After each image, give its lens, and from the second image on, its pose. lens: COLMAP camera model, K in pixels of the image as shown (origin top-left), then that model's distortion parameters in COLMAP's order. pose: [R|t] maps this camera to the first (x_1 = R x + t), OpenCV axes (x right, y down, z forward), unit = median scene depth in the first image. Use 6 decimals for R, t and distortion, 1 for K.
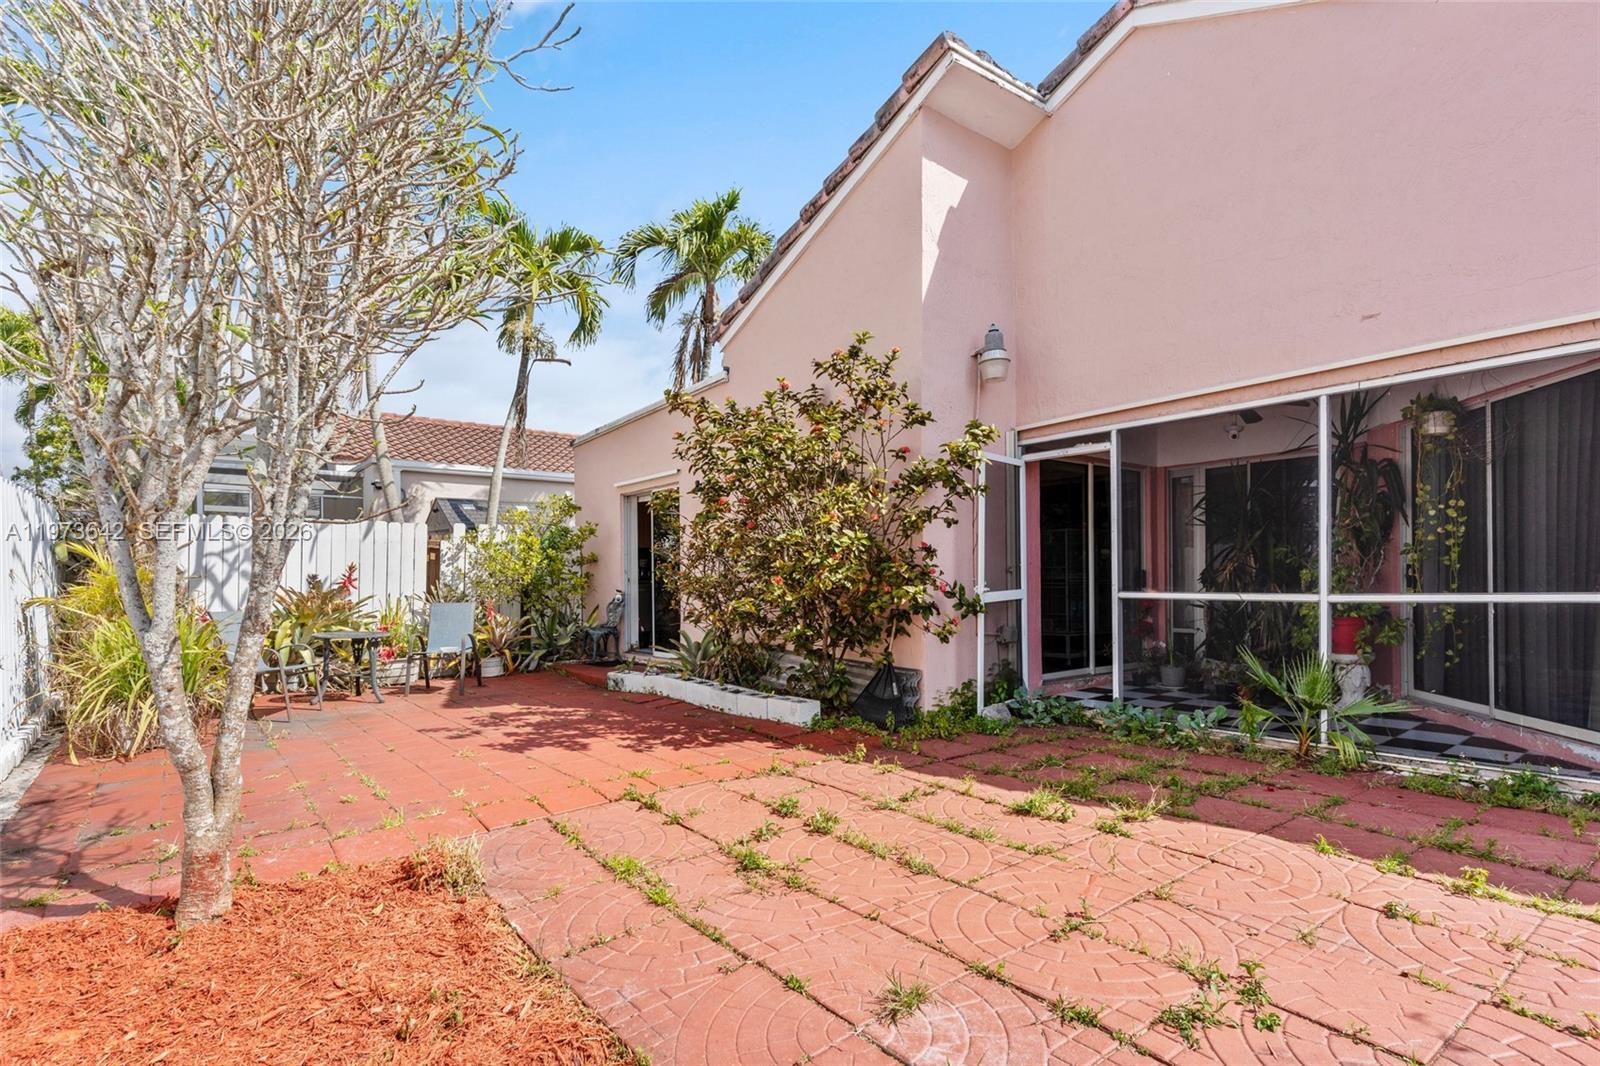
lens RADIAL K [[769.0, 0, 767.7], [0, 769.0, 571.2], [0, 0, 1]] dist [-0.000698, 0.000079]
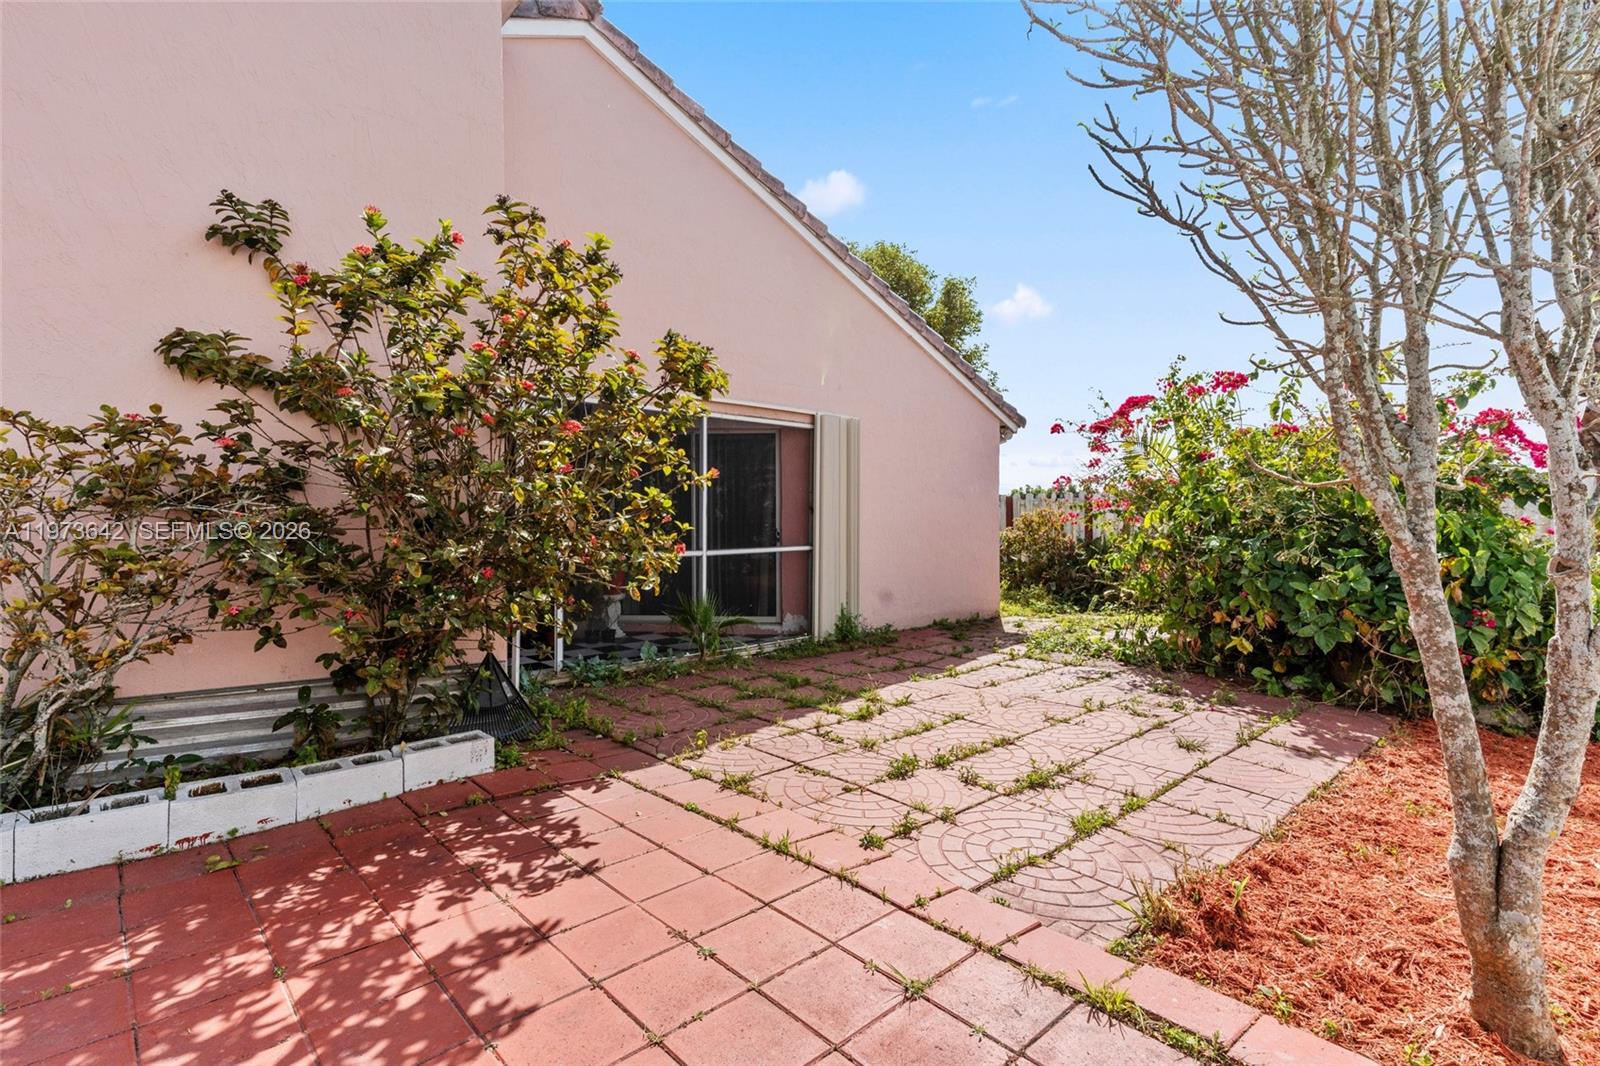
lens RADIAL K [[769.0, 0, 798.1], [0, 769.0, 528.0], [0, 0, 1]] dist [-0.000698, 0.000079]
pose [[-0.091606, 0.000285, 0.995795, -0.719763], [-0.004682, 0.999989, -0.000716, -0.011610], [-0.995784, -0.004728, -0.091604, 0.892450]]
